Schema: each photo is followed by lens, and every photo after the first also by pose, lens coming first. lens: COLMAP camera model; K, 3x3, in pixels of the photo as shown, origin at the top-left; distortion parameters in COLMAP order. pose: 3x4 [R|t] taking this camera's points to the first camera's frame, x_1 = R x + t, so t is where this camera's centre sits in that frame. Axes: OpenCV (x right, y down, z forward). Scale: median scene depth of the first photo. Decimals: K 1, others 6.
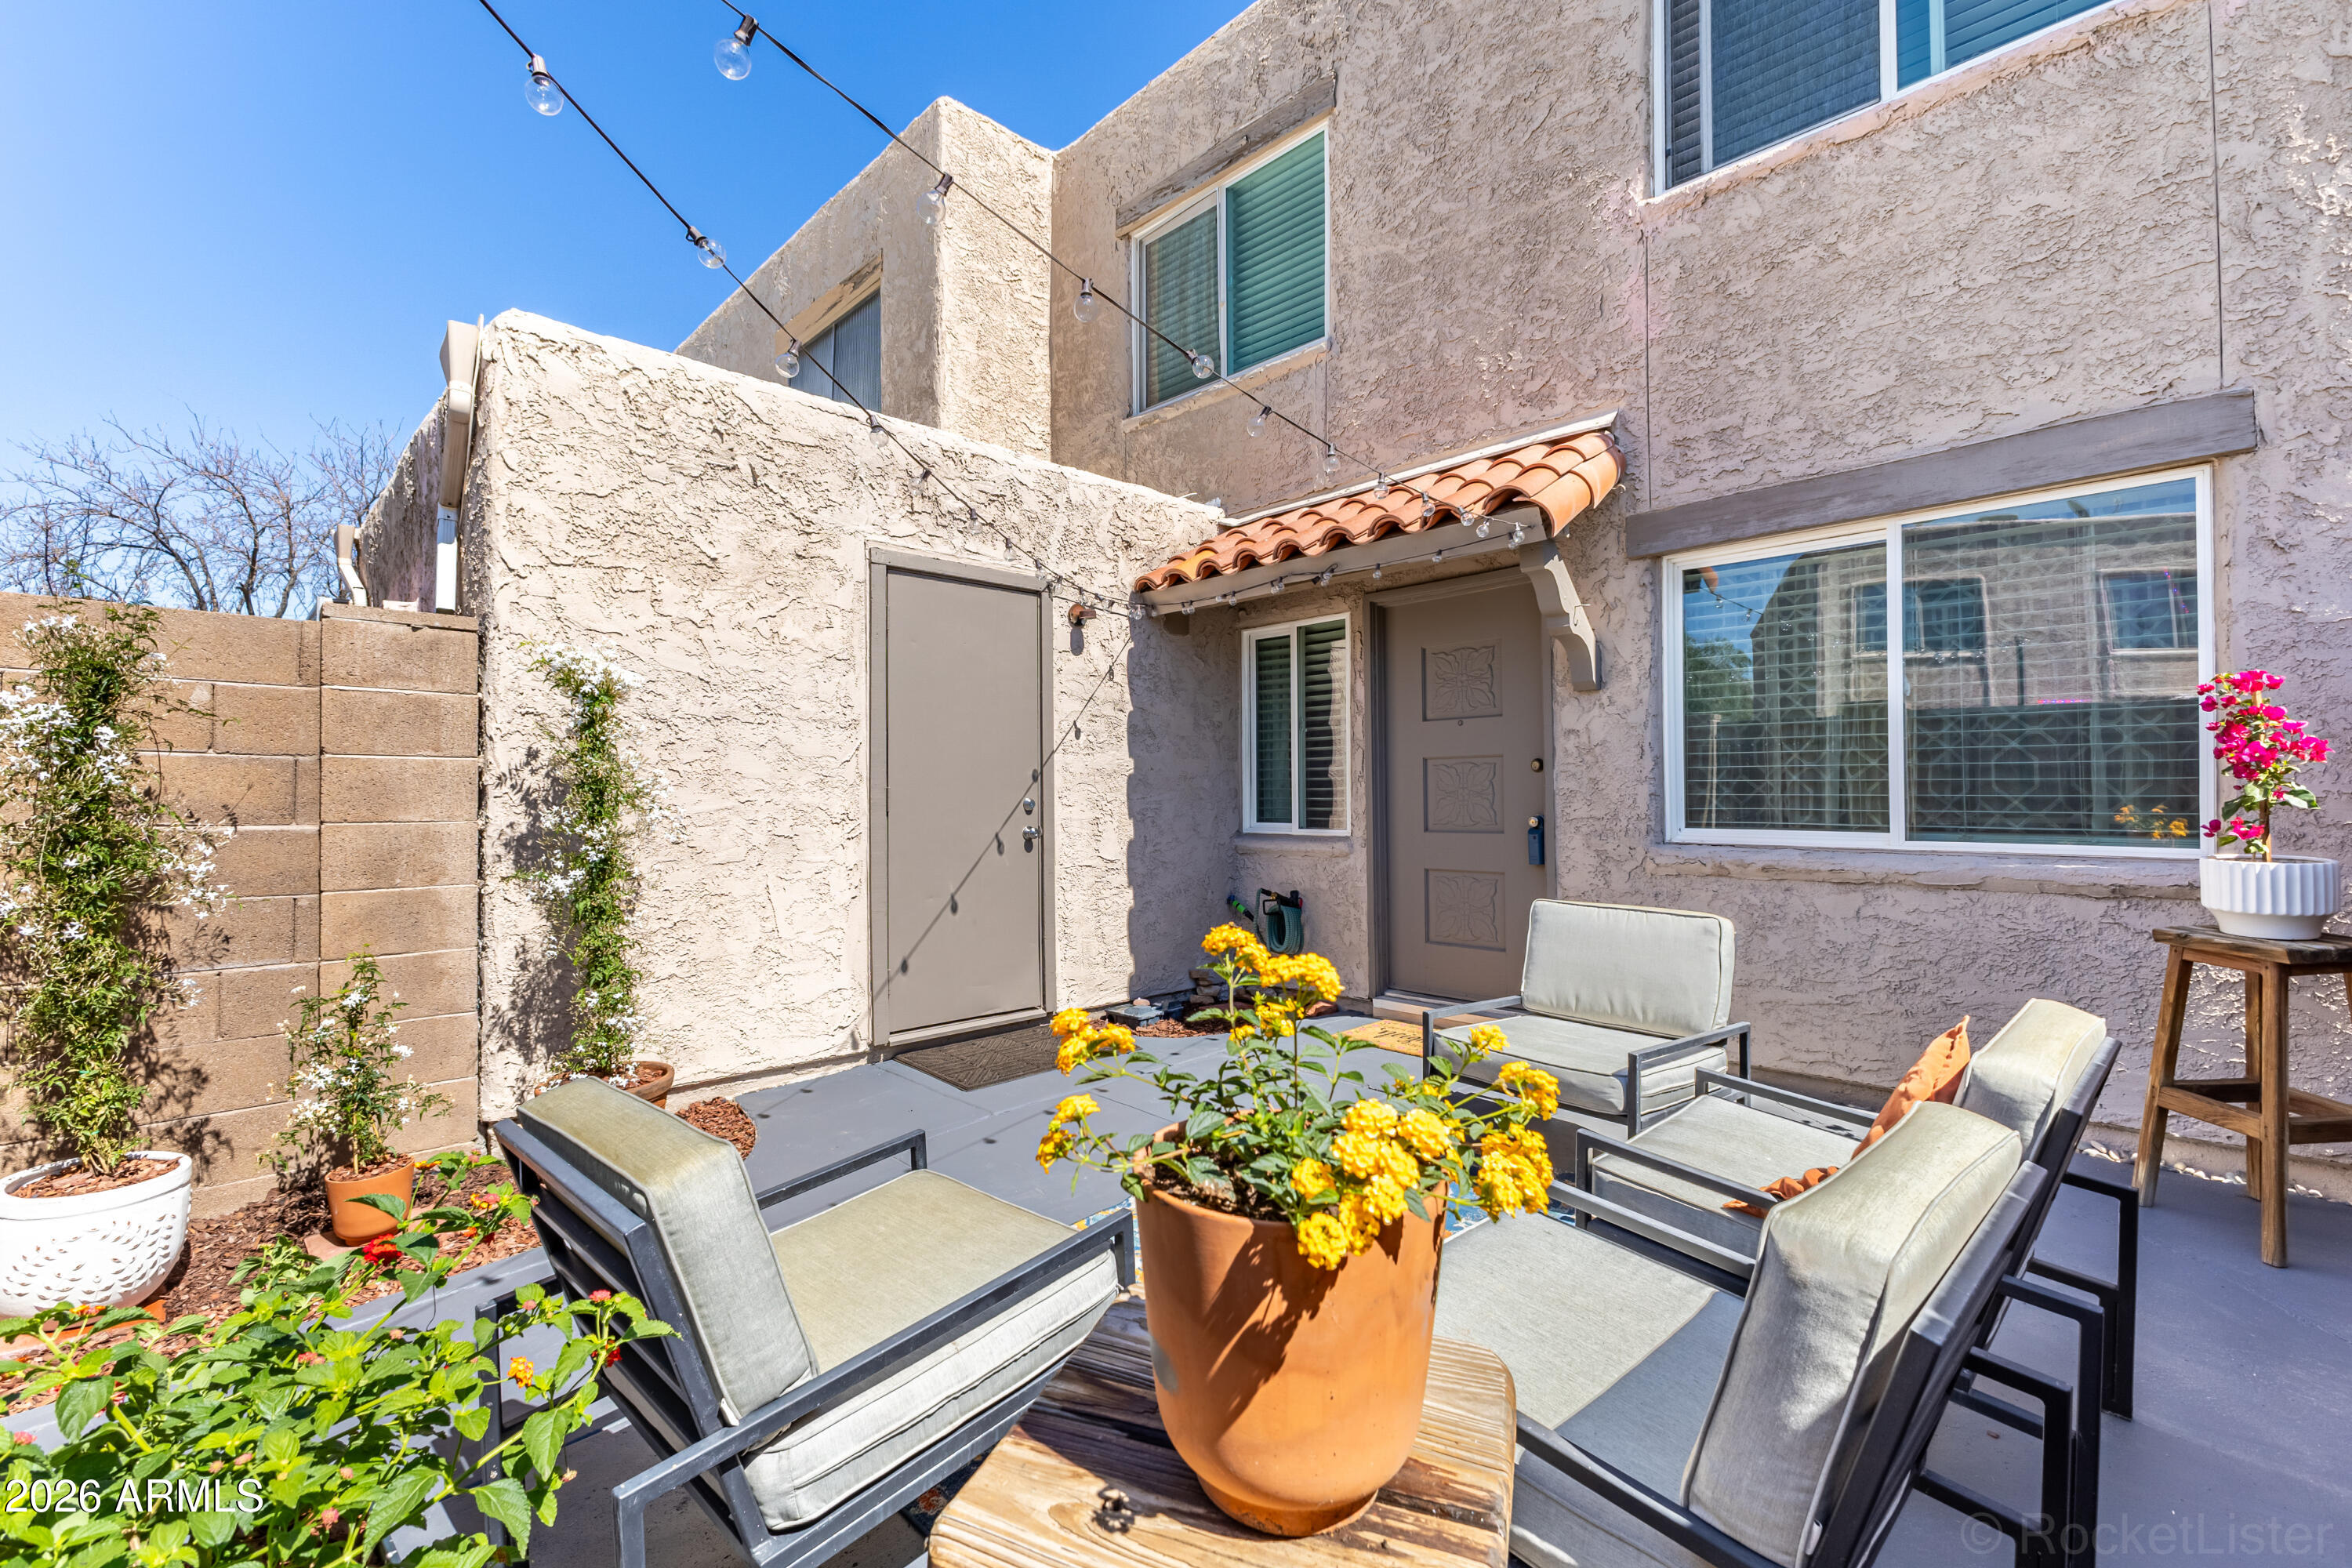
lens RADIAL K [[999.2, 0, 1200.6], [0, 999.2, 780.1], [0, 0, 1]] dist [0.021186, -0.008061]
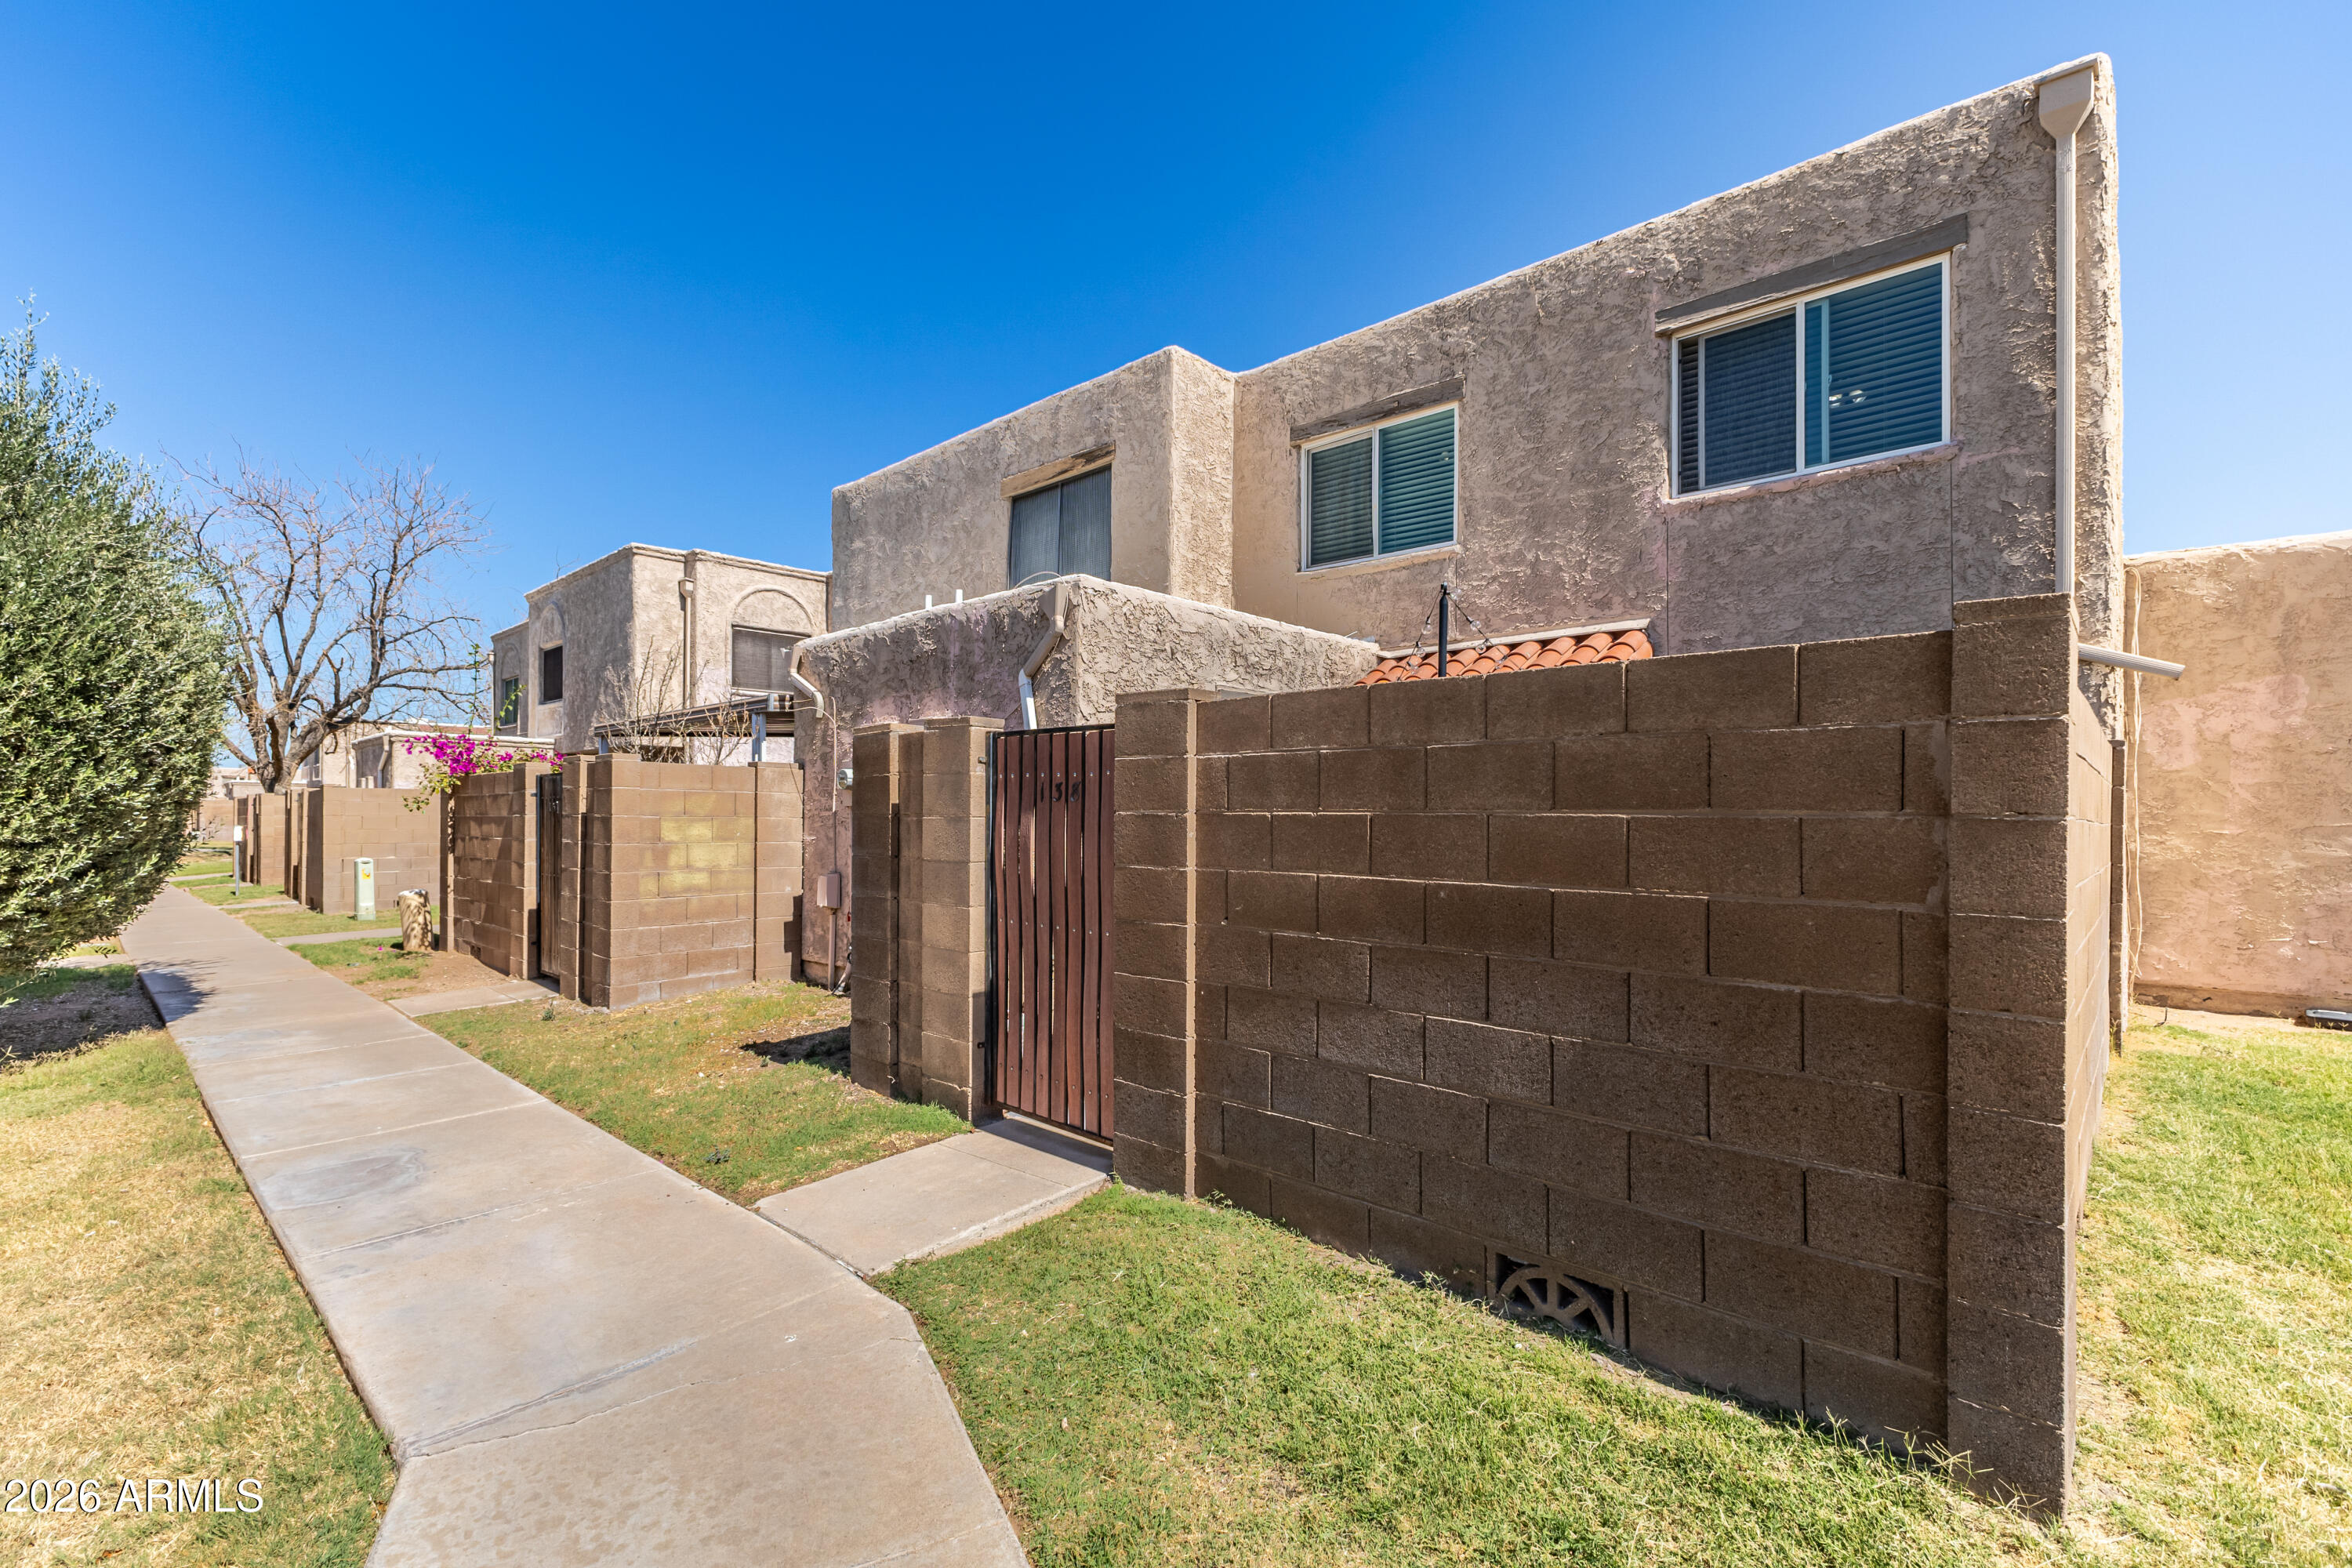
lens RADIAL K [[1030.7, 0, 1188.2], [0, 1030.7, 801.7], [0, 0, 1]] dist [0.008039, 0.000616]
pose [[0.998109, 0.012904, 0.060102, -0.437999], [-0.013036, 0.999913, 0.001802, -0.041372], [-0.060074, -0.002582, 0.998191, -0.663410]]
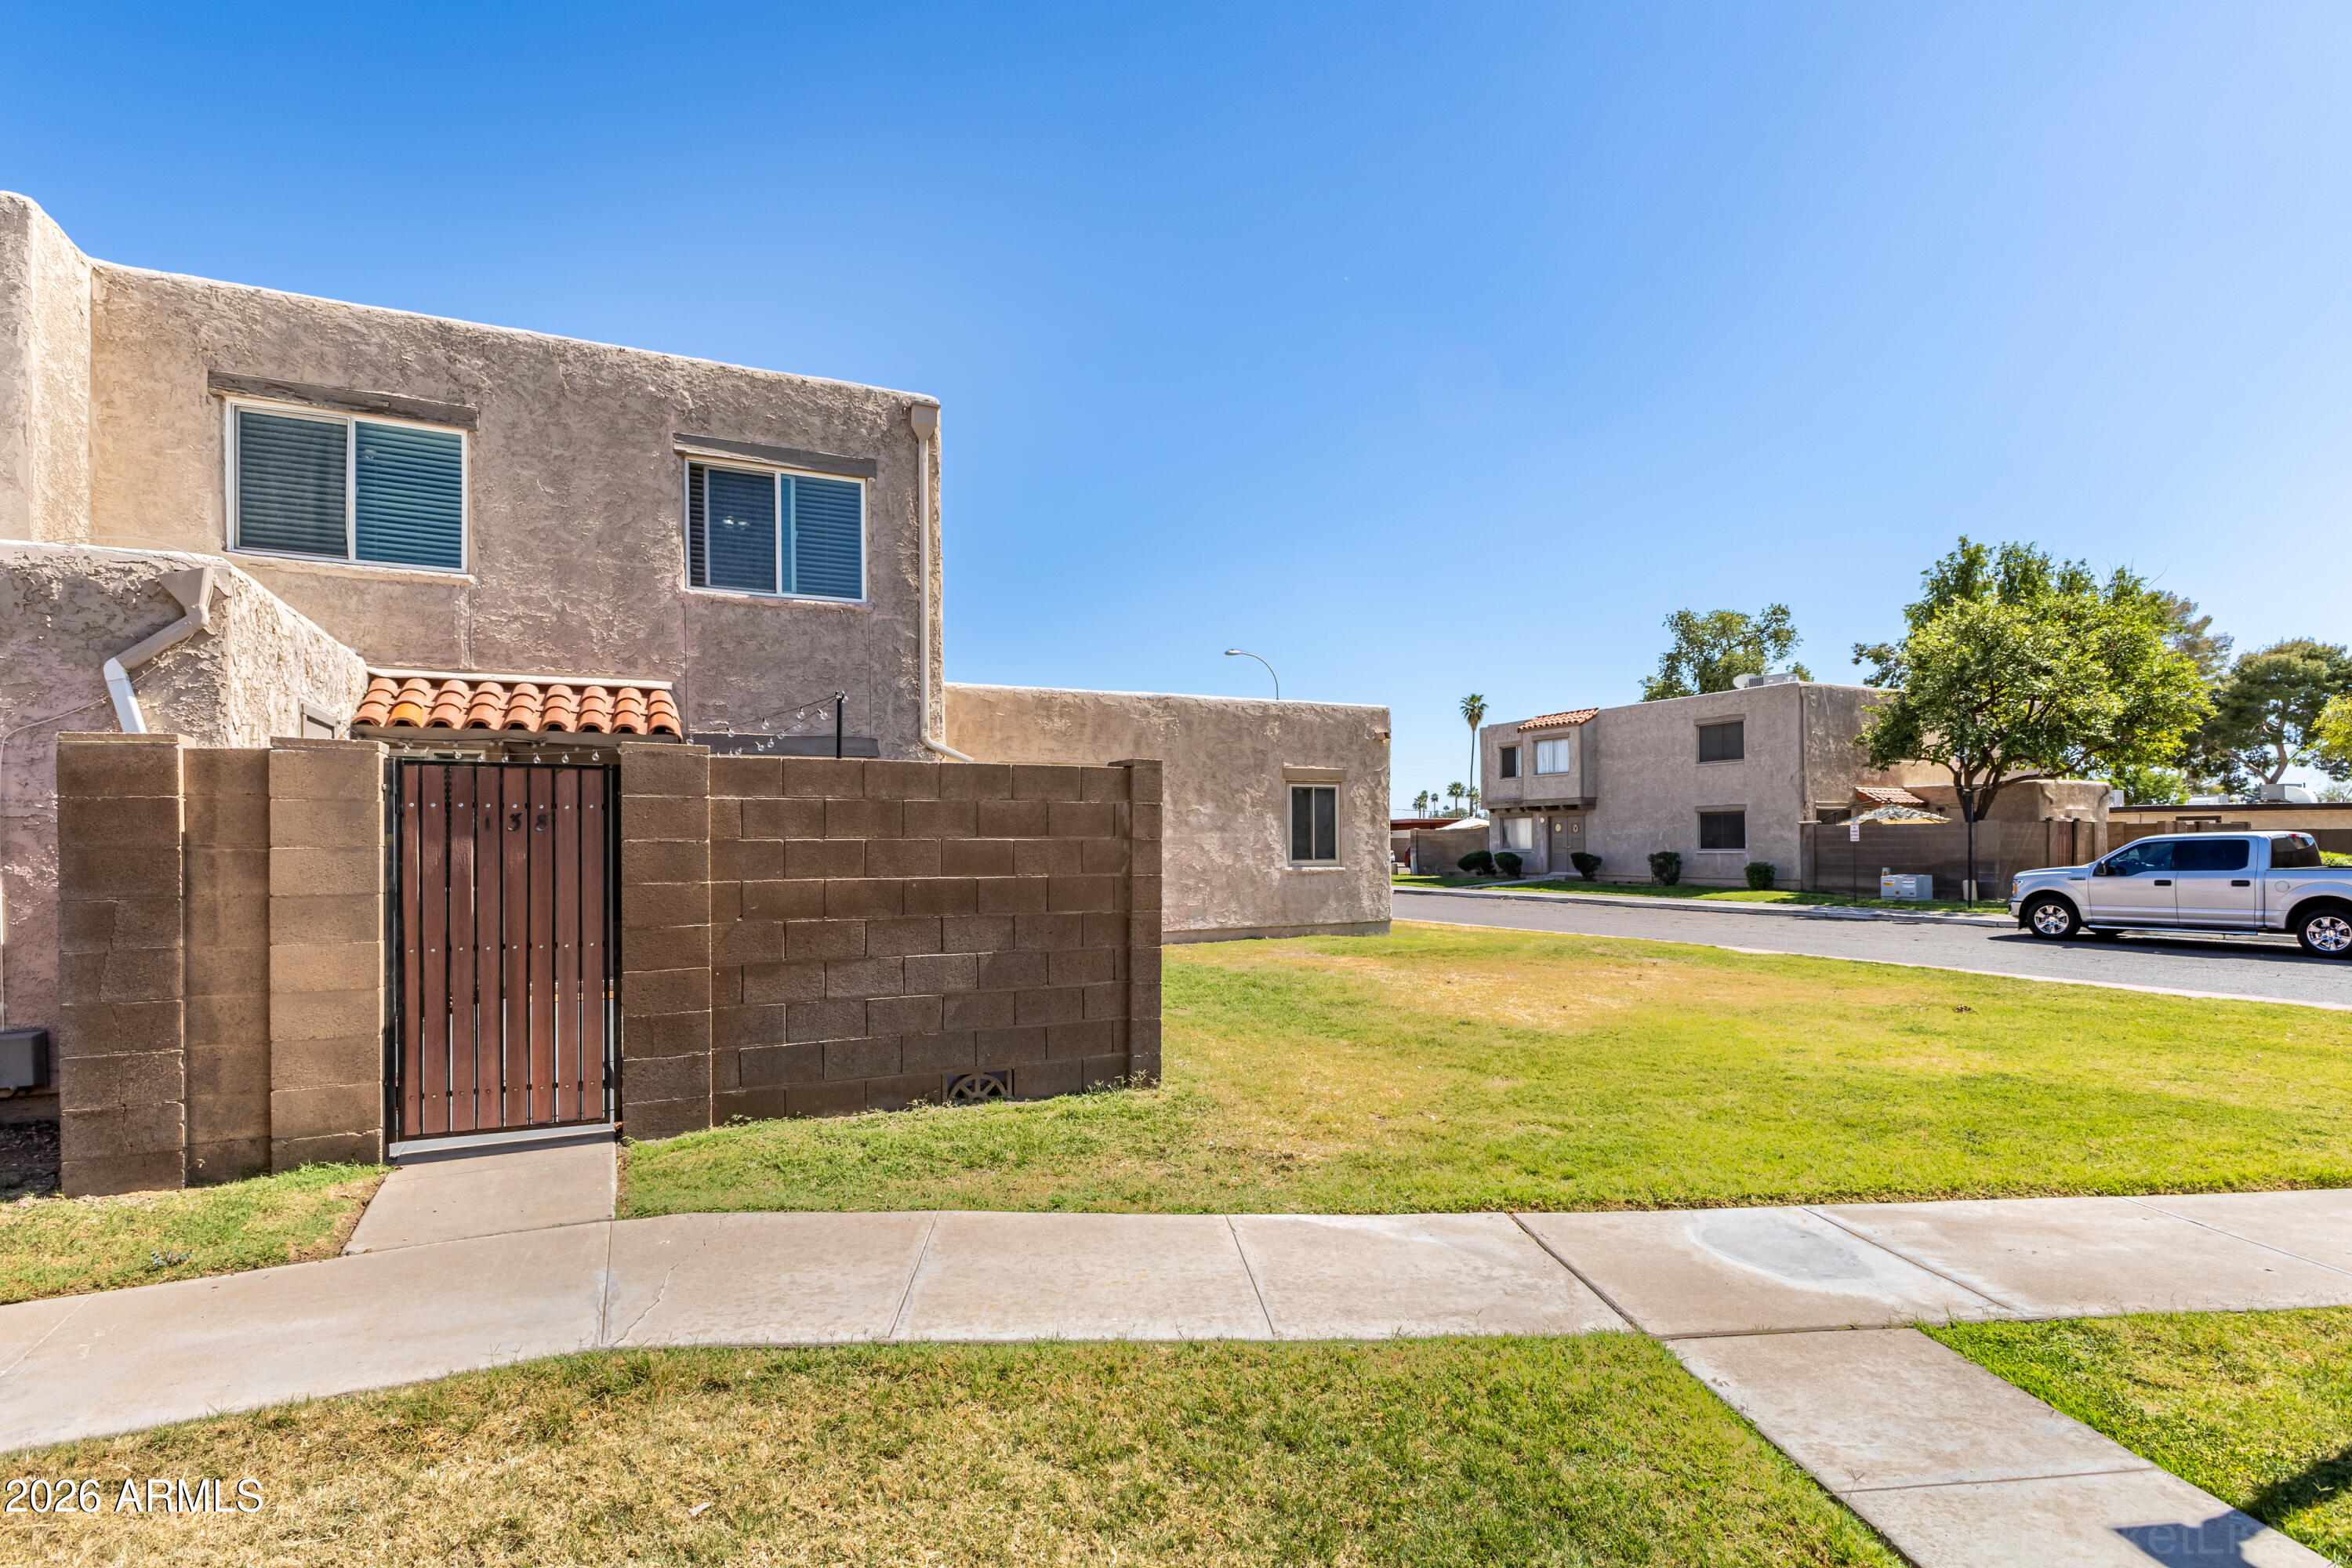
lens RADIAL K [[1120.1, 0, 1179.1], [0, 1120.1, 844.9], [0, 0, 1]] dist [0.000196, -0.000700]
pose [[0.306944, 0.003681, 0.951721, -1.370260], [-0.009543, 0.999954, -0.000789, -0.029747], [-0.951680, -0.008840, 0.306965, -0.681358]]
